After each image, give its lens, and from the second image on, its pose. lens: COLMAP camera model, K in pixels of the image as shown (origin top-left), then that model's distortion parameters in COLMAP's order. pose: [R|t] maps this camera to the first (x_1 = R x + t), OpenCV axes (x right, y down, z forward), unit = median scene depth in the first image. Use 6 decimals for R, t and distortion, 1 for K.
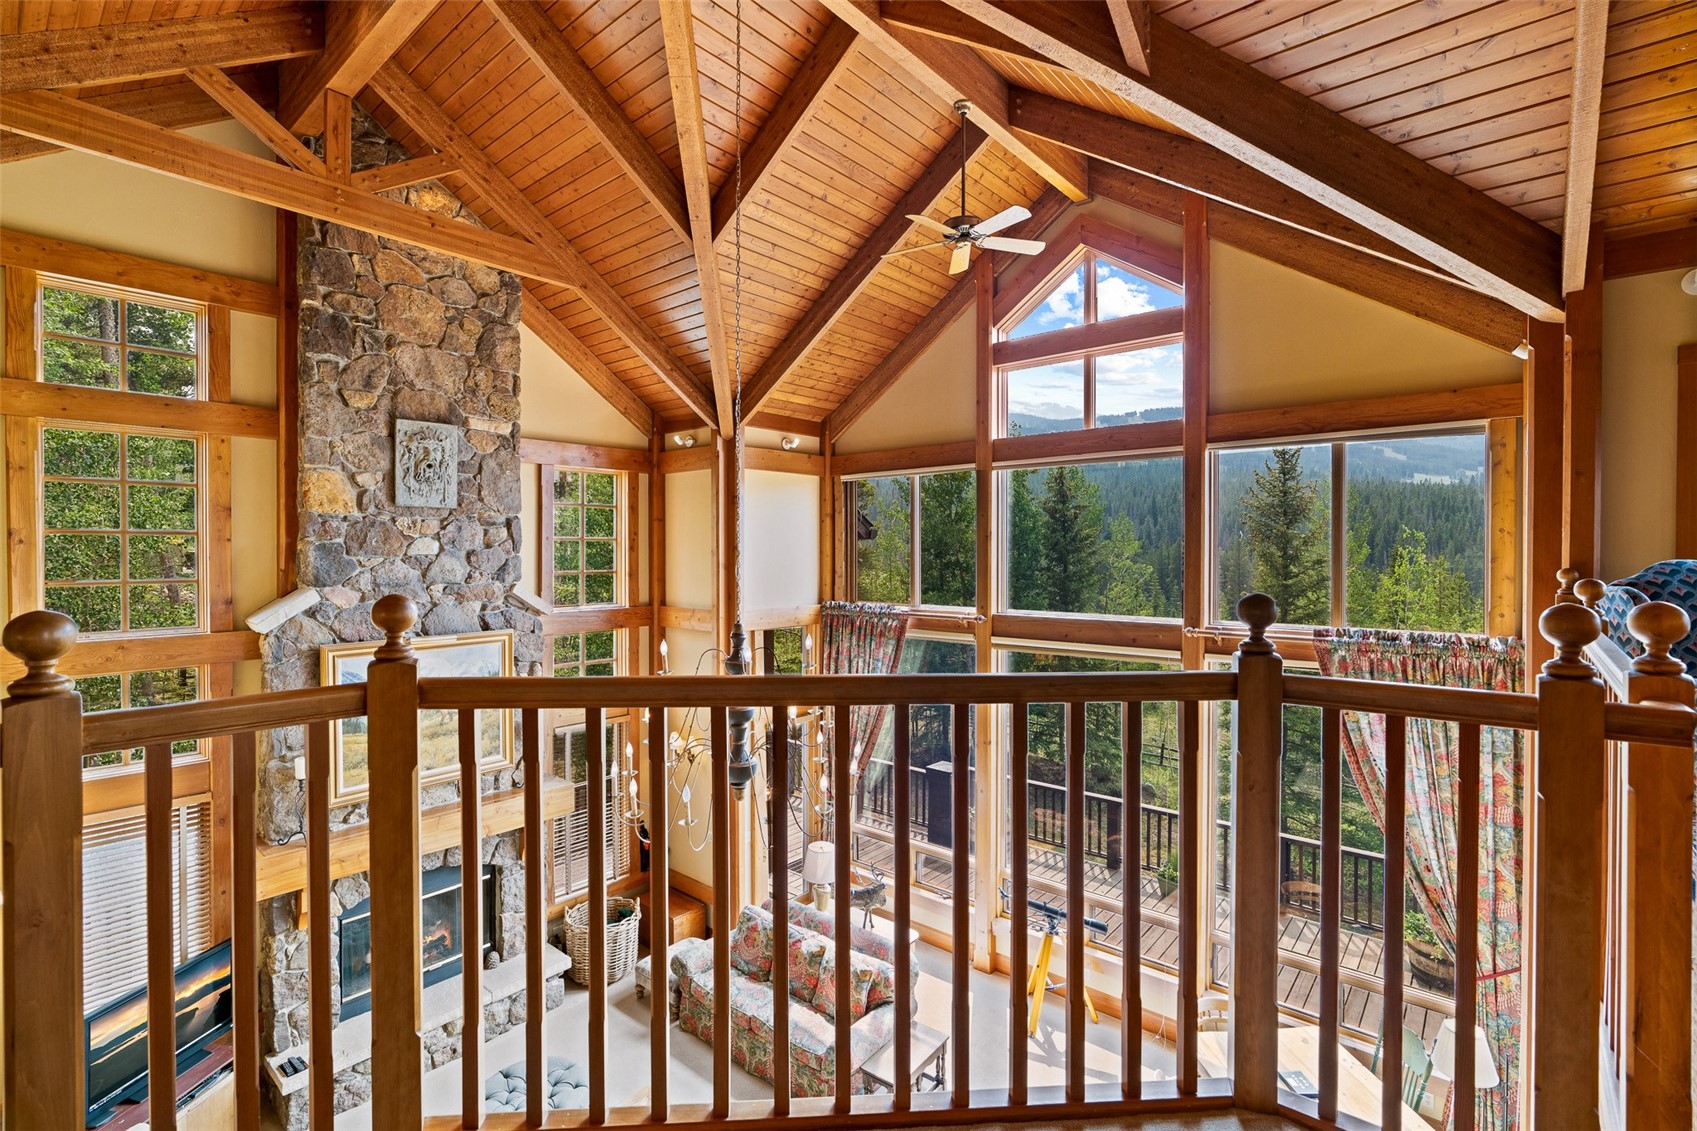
lens RADIAL K [[767.0, 0, 844.0], [0, 767.0, 560.7], [0, 0, 1]] dist [-0.015702, 0.006386]
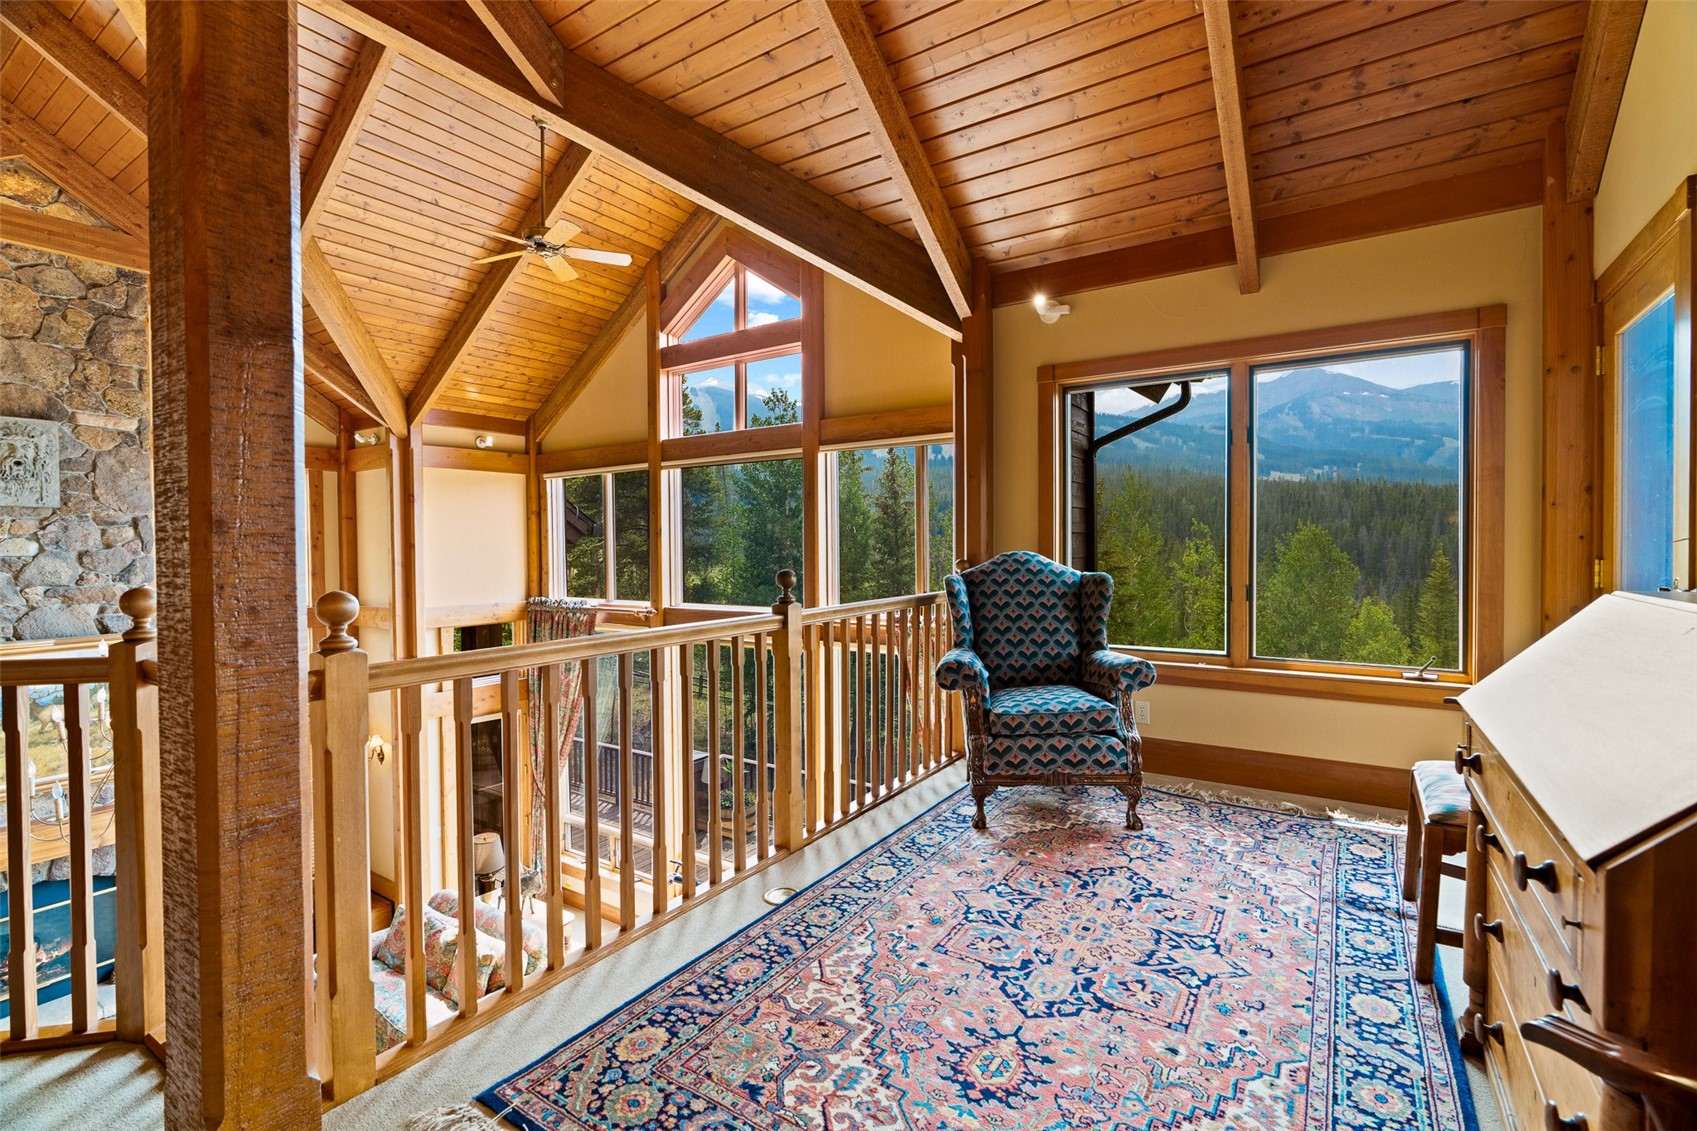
lens RADIAL K [[767.0, 0, 848.7], [0, 767.0, 561.7], [0, 0, 1]] dist [-0.015702, 0.006386]
pose [[0.992090, -0.011516, 0.124997, 0.355216], [0.010798, 0.999921, 0.006420, 0.003928], [-0.125061, -0.005020, 0.992136, -0.071311]]
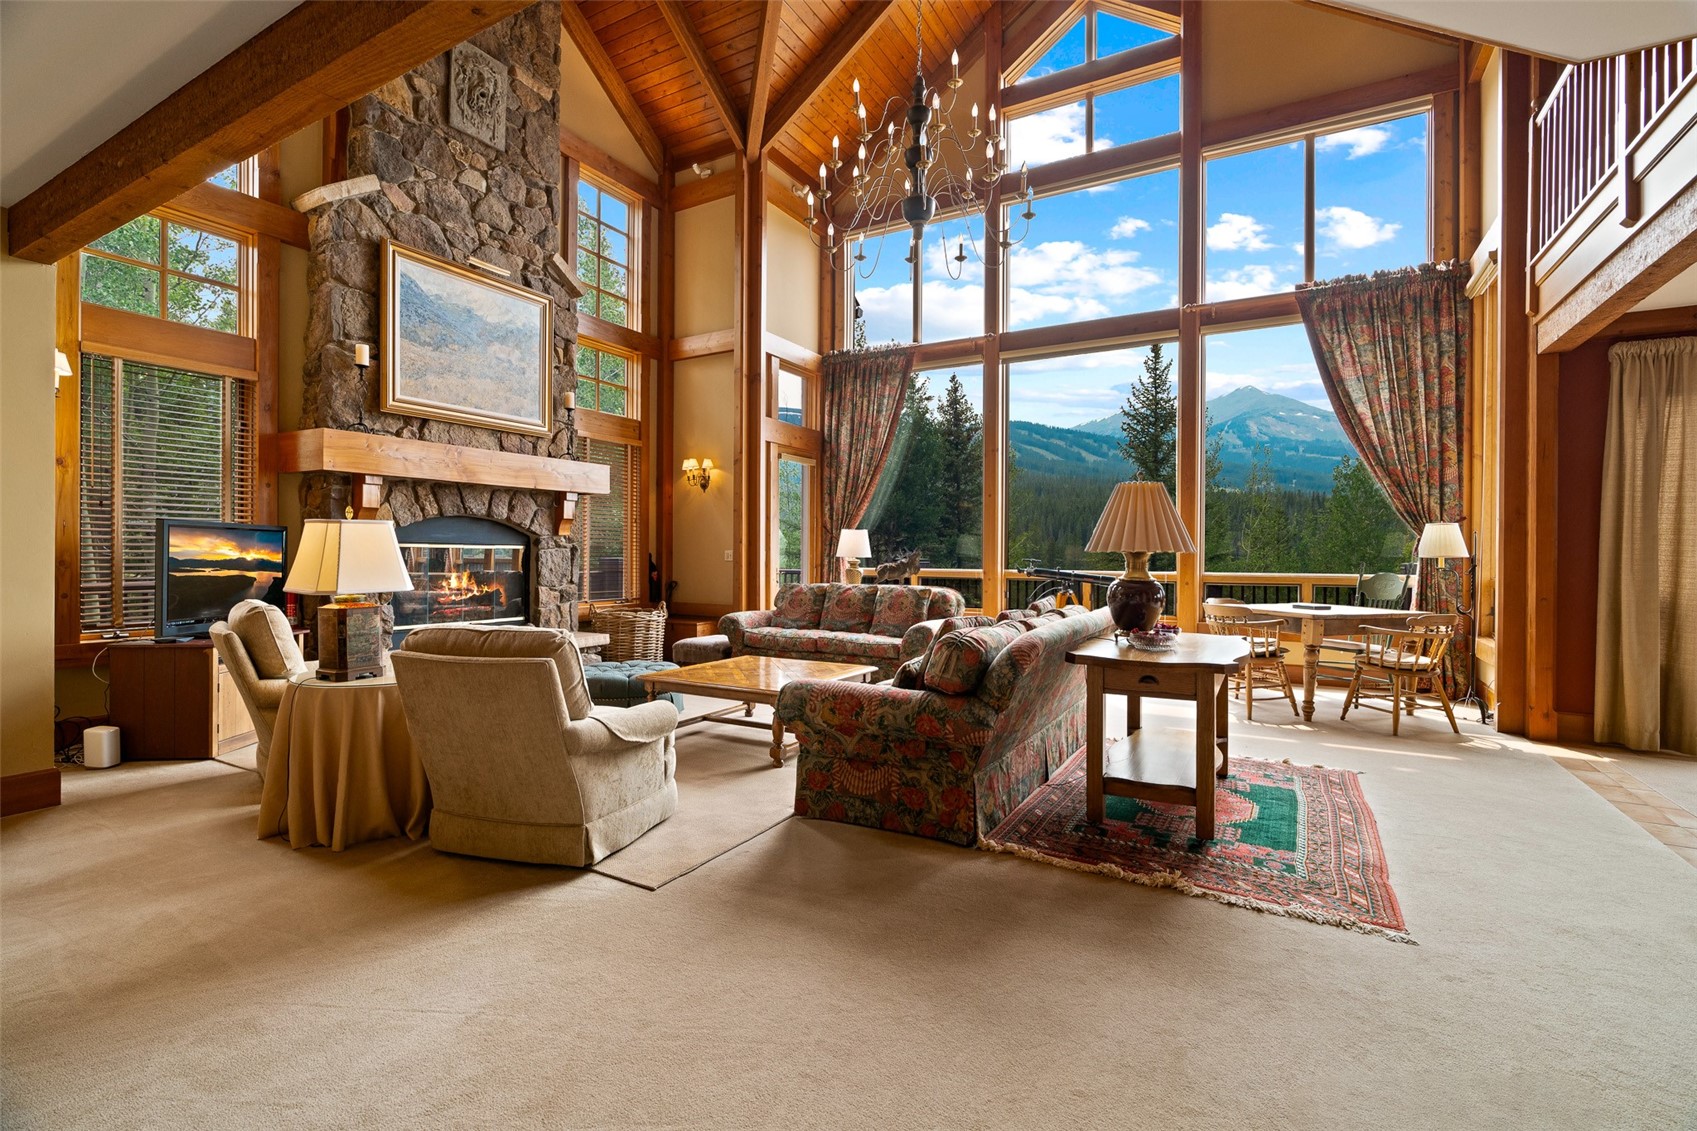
lens RADIAL K [[767.0, 0, 849.9], [0, 767.0, 558.5], [0, 0, 1]] dist [-0.015702, 0.006386]
pose [[0.982000, 0.004257, 0.188833, -0.254078], [-0.002822, 0.999965, -0.007867, 0.455452], [-0.188860, 0.007192, 0.981978, -0.035971]]
